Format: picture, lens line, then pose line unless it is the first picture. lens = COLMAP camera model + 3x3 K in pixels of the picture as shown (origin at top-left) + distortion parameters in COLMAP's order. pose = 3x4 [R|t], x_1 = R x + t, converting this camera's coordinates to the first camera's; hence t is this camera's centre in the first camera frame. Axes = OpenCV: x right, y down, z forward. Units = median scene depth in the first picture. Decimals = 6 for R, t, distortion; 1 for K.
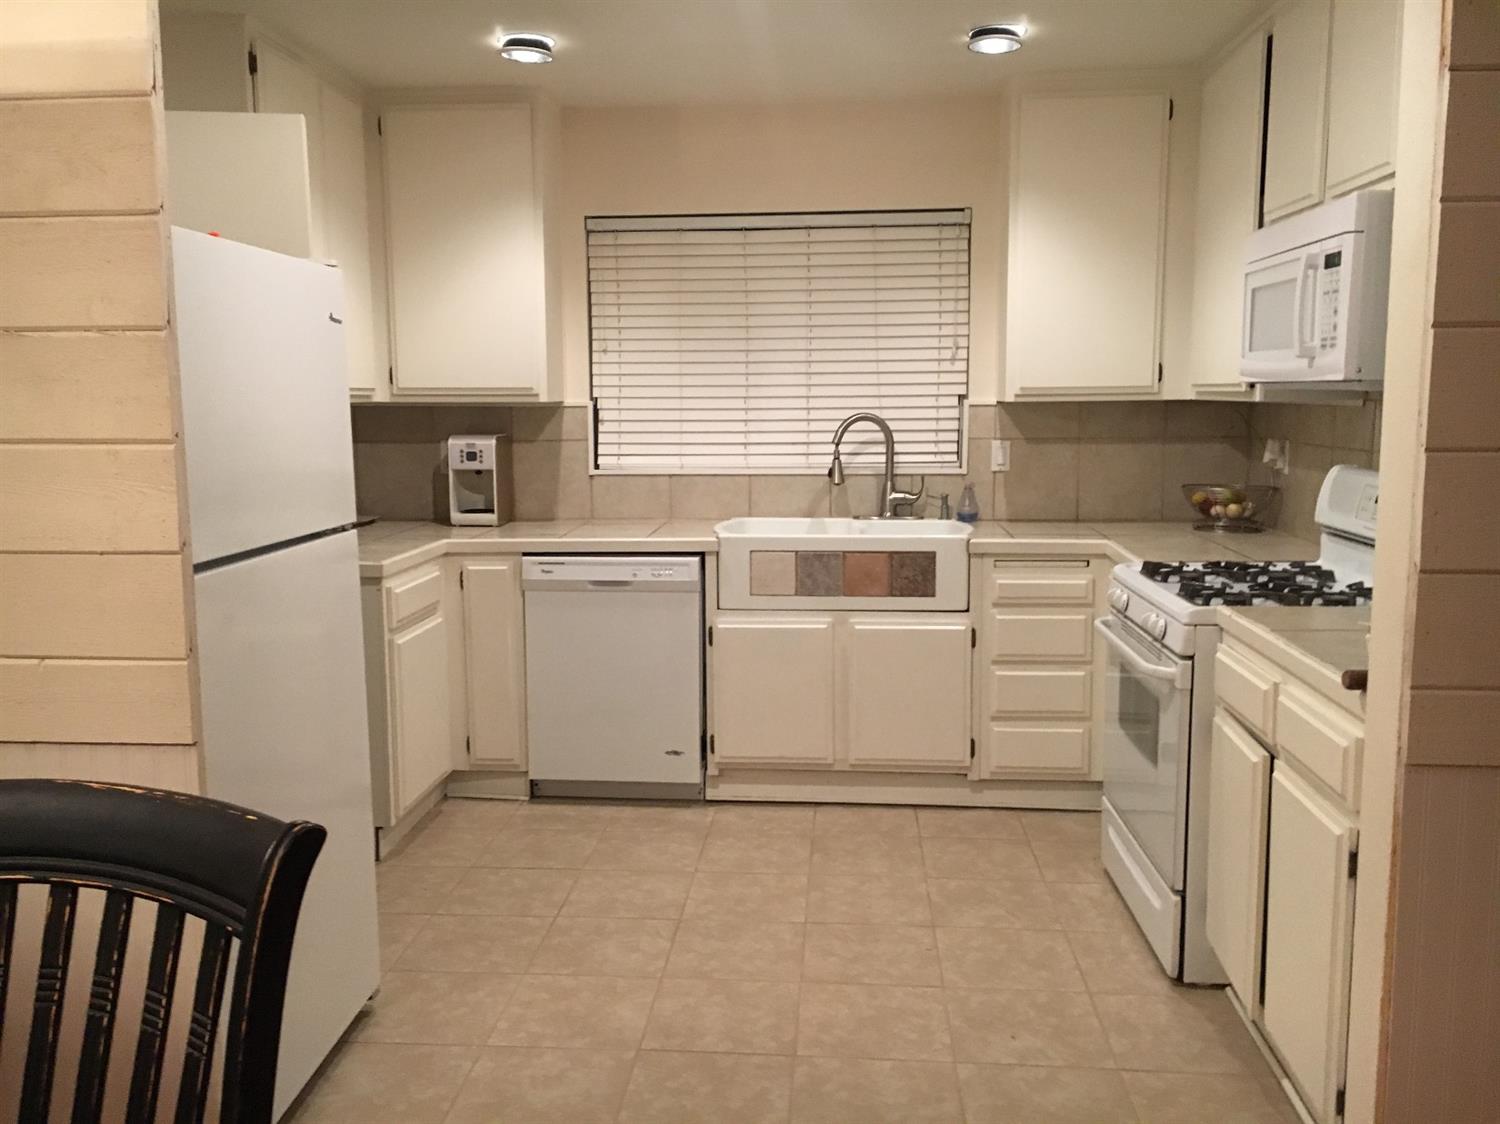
lens RADIAL K [[1258.9, 0, 749.0], [0, 1258.9, 562.9], [0, 0, 1]] dist [0.031714, -0.015206]
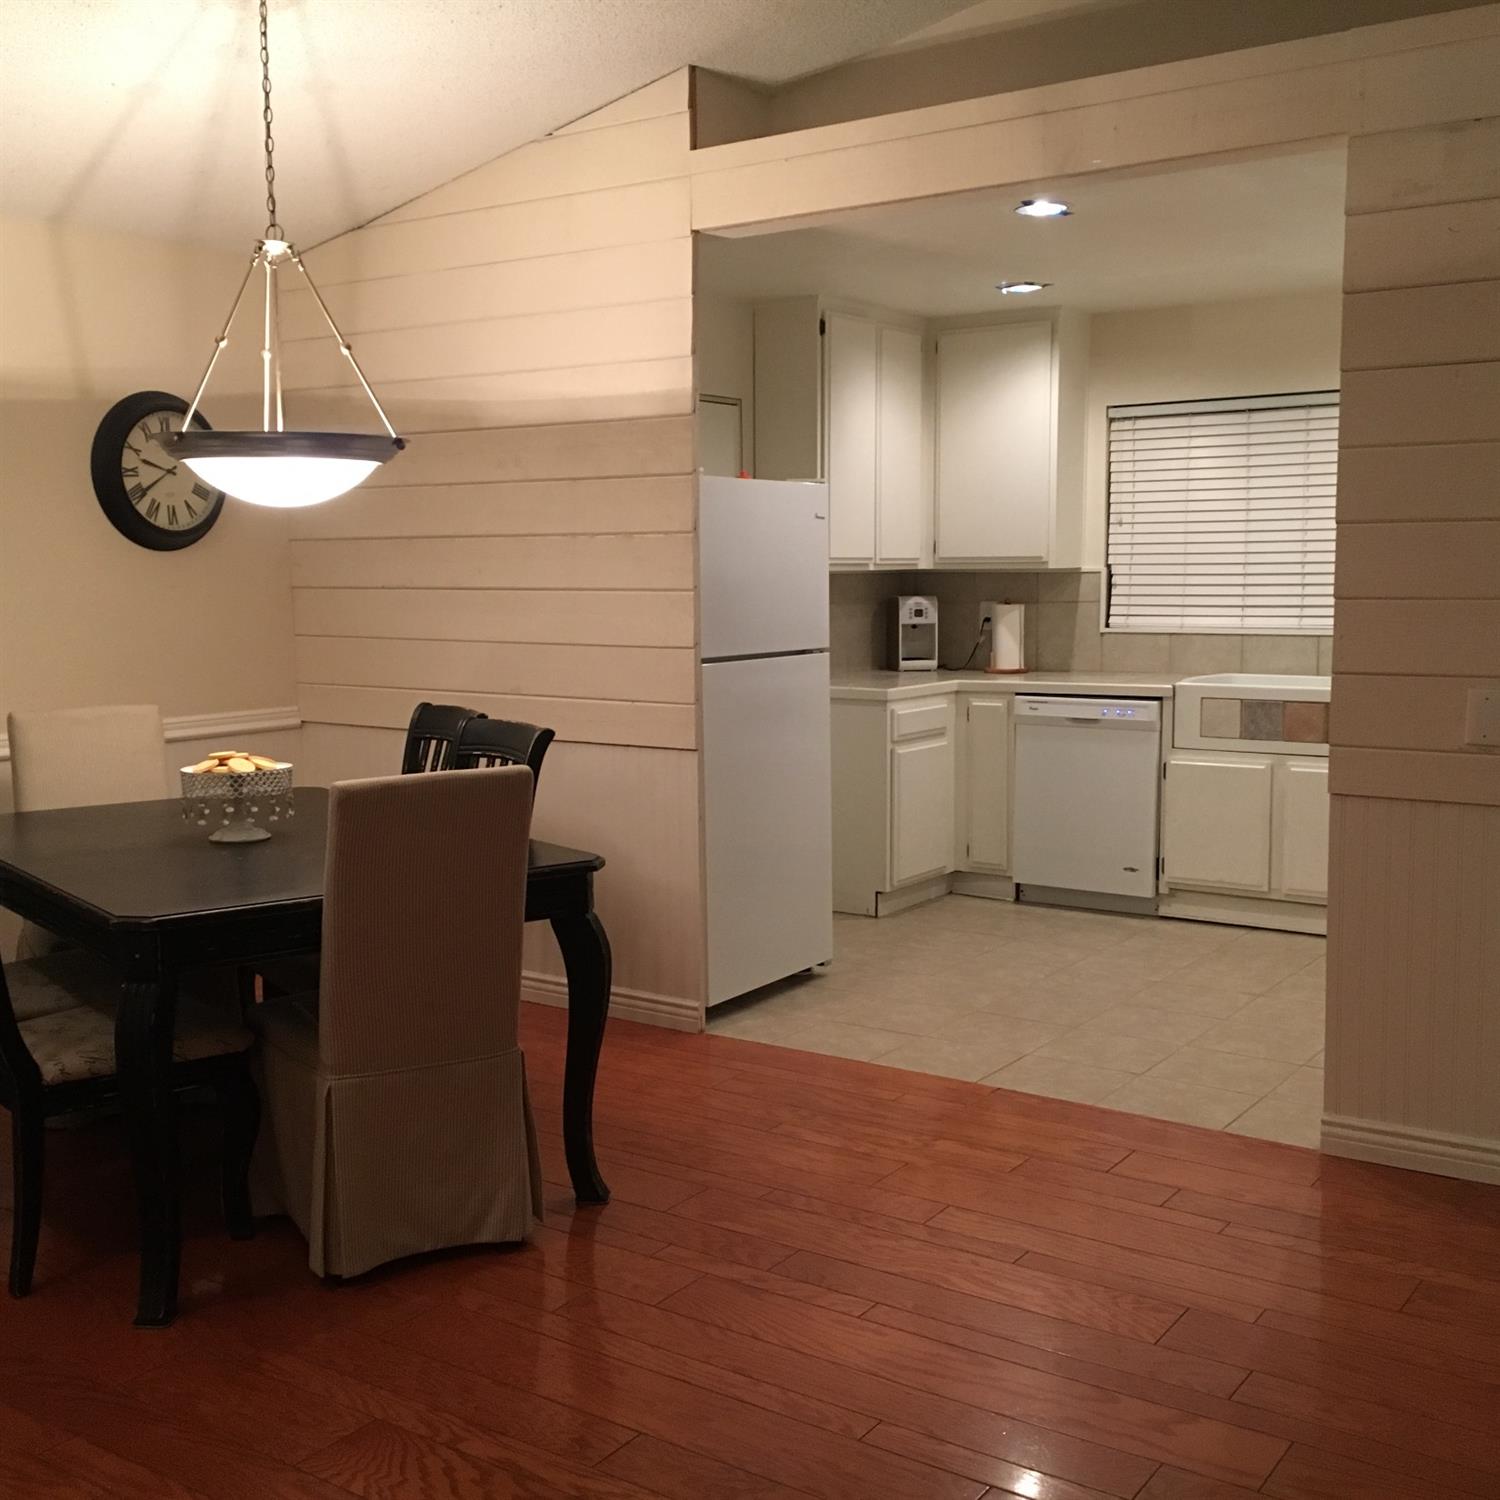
lens RADIAL K [[1634.3, 0, 746.4], [0, 1634.3, 742.8], [0, 0, 1]] dist [-0.002397, 0.000000]
pose [[0.866365, 0.050601, -0.496841, 0.373493], [-0.060850, 0.998137, -0.004450, 0.061798], [0.495691, 0.034088, 0.867830, -0.481178]]
